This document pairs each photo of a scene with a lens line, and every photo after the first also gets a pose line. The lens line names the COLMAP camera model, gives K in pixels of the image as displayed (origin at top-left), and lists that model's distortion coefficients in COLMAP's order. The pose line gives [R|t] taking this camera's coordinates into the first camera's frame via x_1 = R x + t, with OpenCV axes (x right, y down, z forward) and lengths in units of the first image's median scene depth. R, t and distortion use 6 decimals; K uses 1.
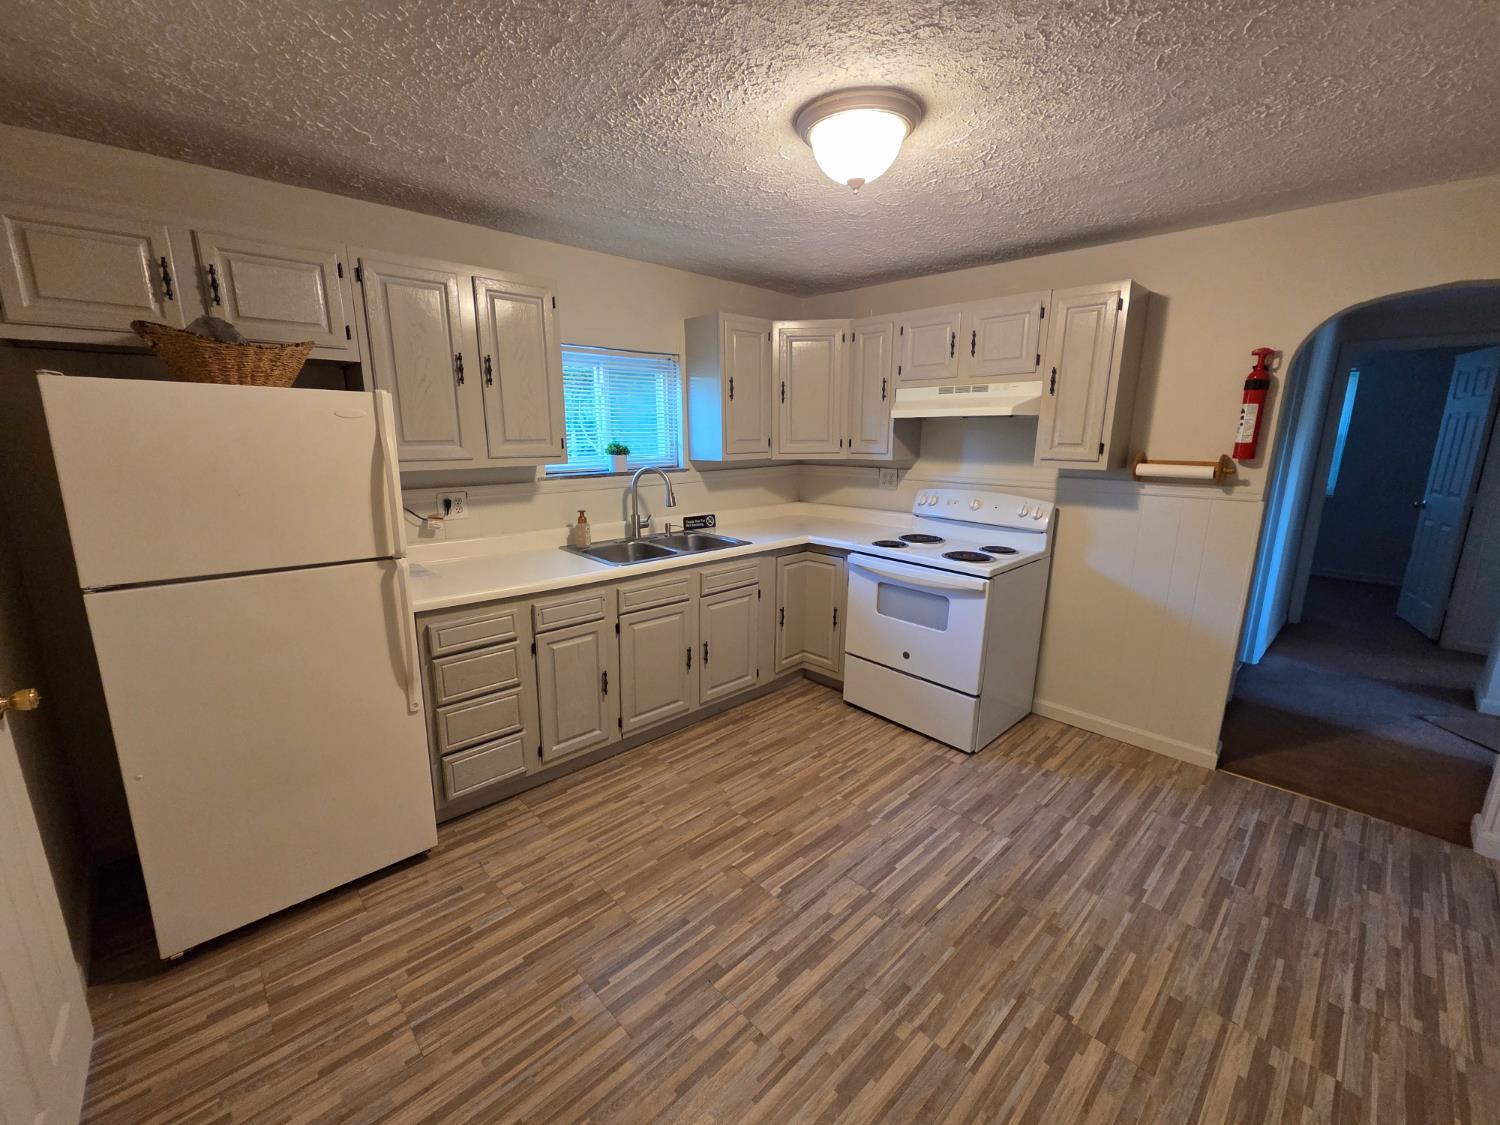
lens RADIAL K [[617.9, 0, 743.3], [0, 617.9, 563.8], [0, 0, 1]] dist [0.000917, -0.000330]
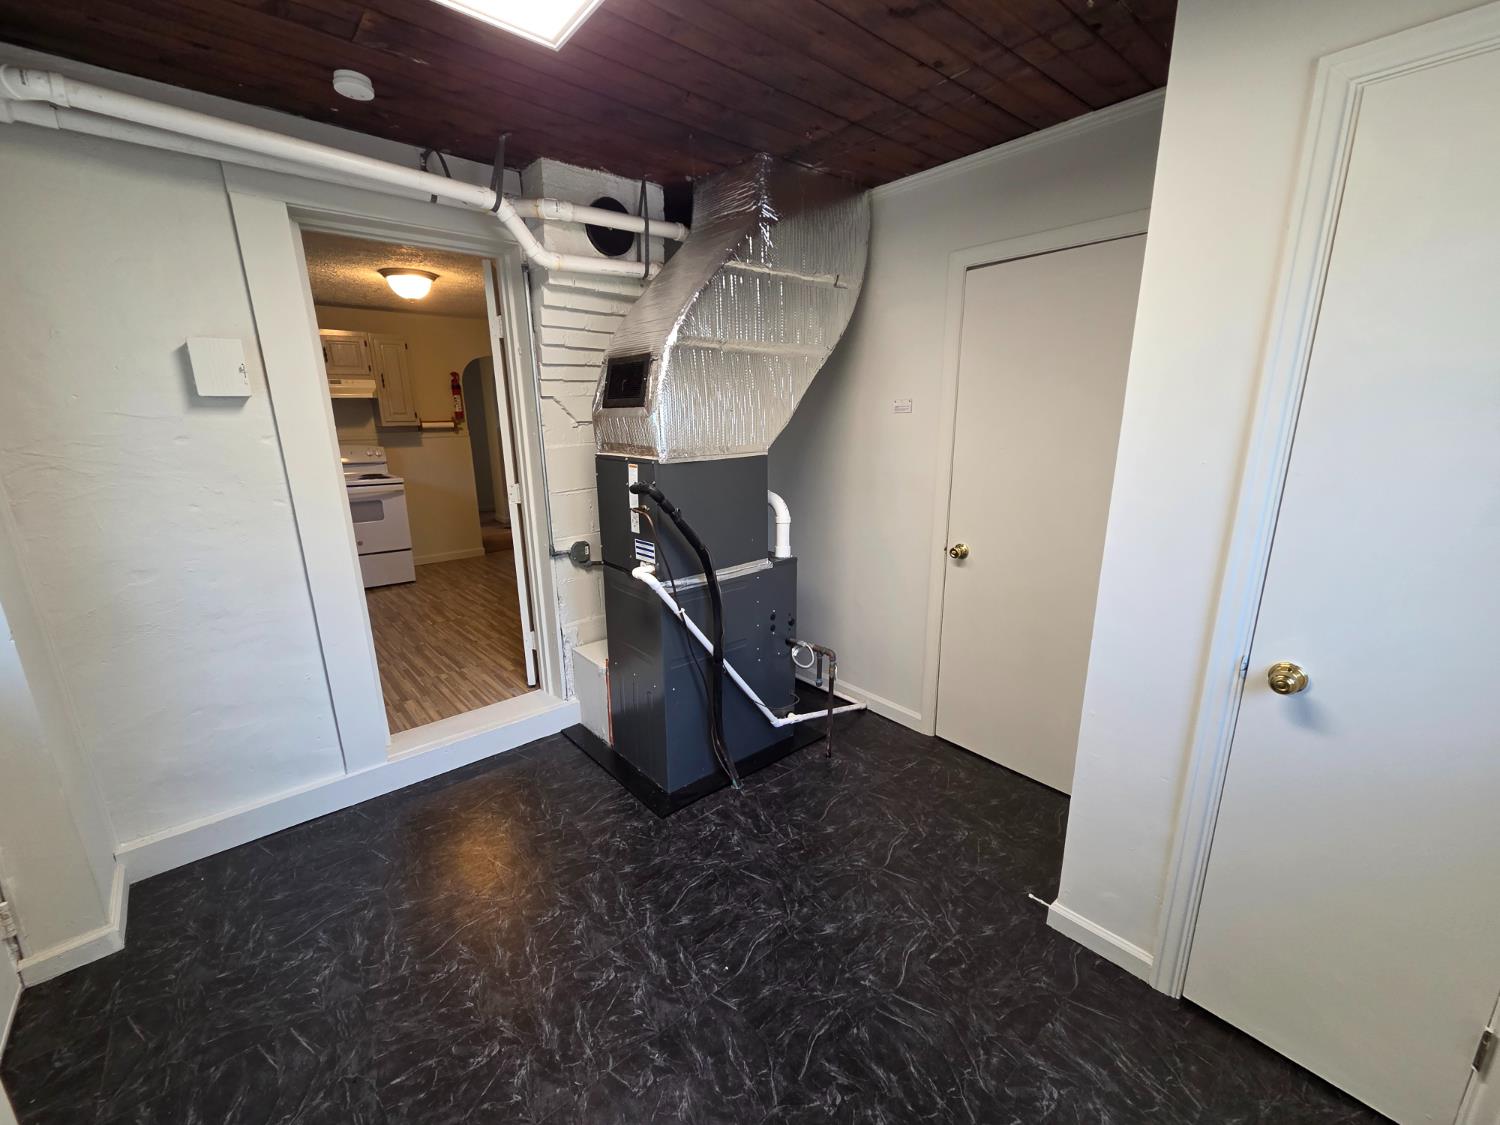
lens RADIAL K [[617.9, 0, 743.3], [0, 617.9, 563.8], [0, 0, 1]] dist [0.000917, -0.000330]
pose [[0.050732, -0.238685, 0.969771, -1.861691], [0.230190, 0.947672, 0.221204, 0.100015], [-0.971822, 0.212009, 0.103020, -0.216029]]
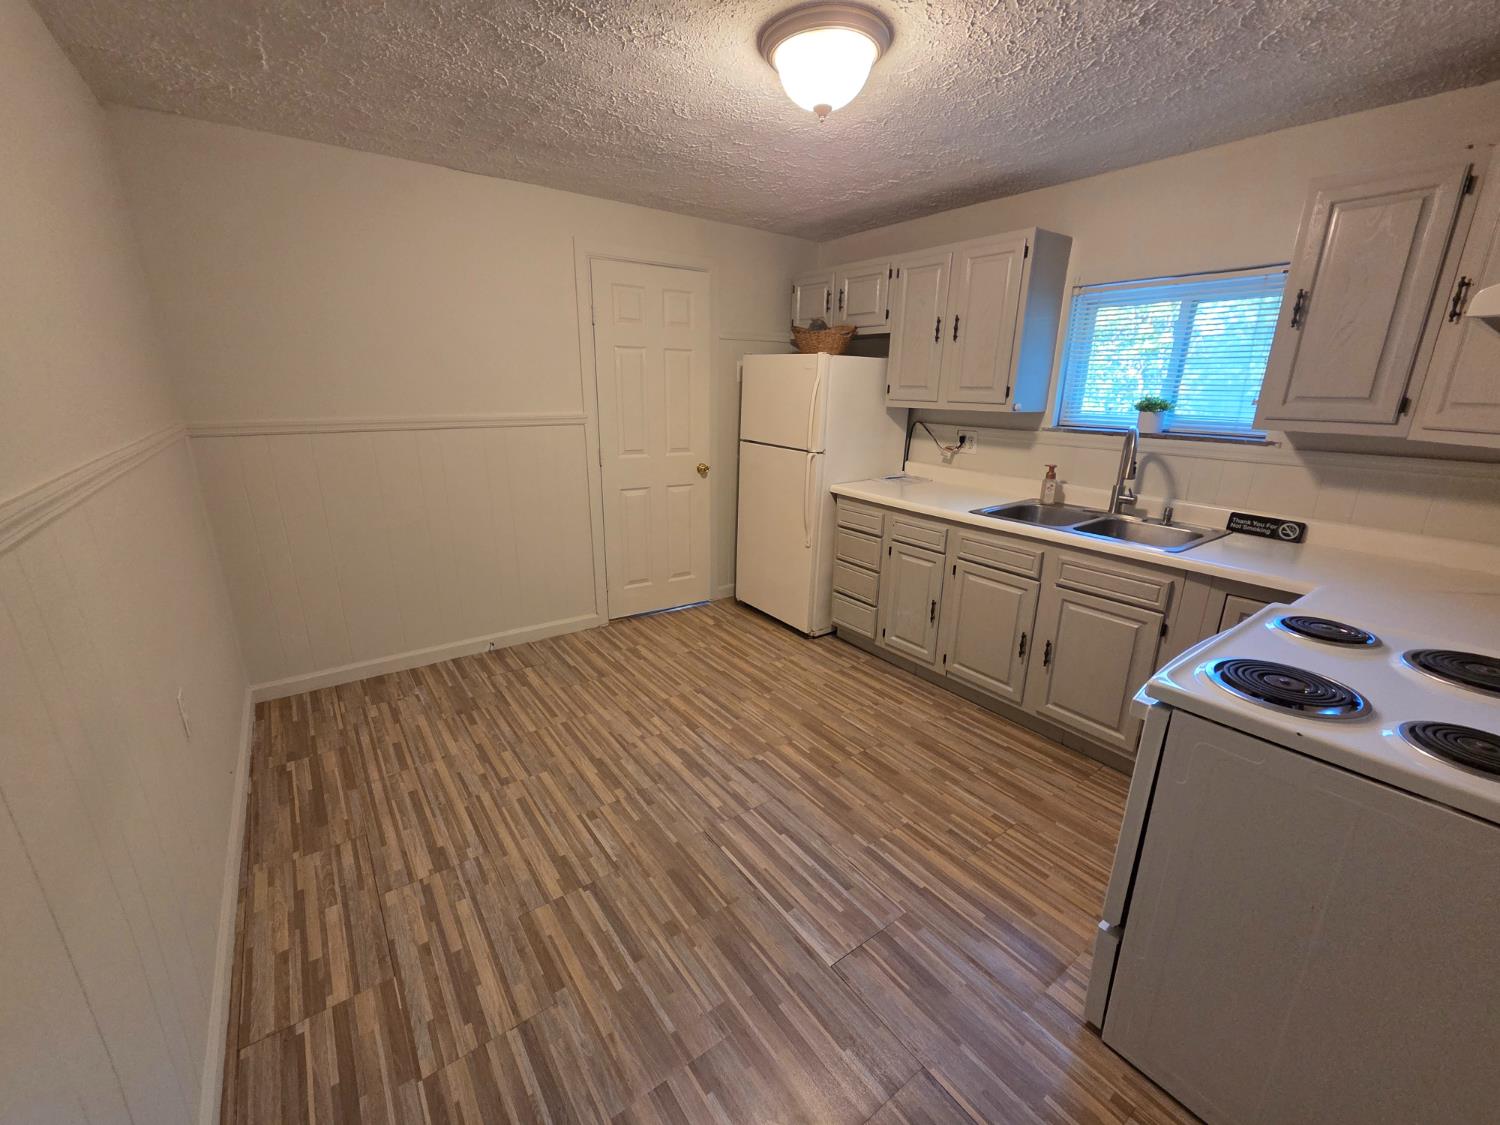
lens RADIAL K [[617.9, 0, 743.3], [0, 617.9, 563.8], [0, 0, 1]] dist [0.000917, -0.000330]
pose [[-0.128400, 0.275925, -0.952564, 1.064188], [-0.227478, 0.926711, 0.299099, -0.174041], [0.965281, 0.255091, -0.056223, 0.898194]]
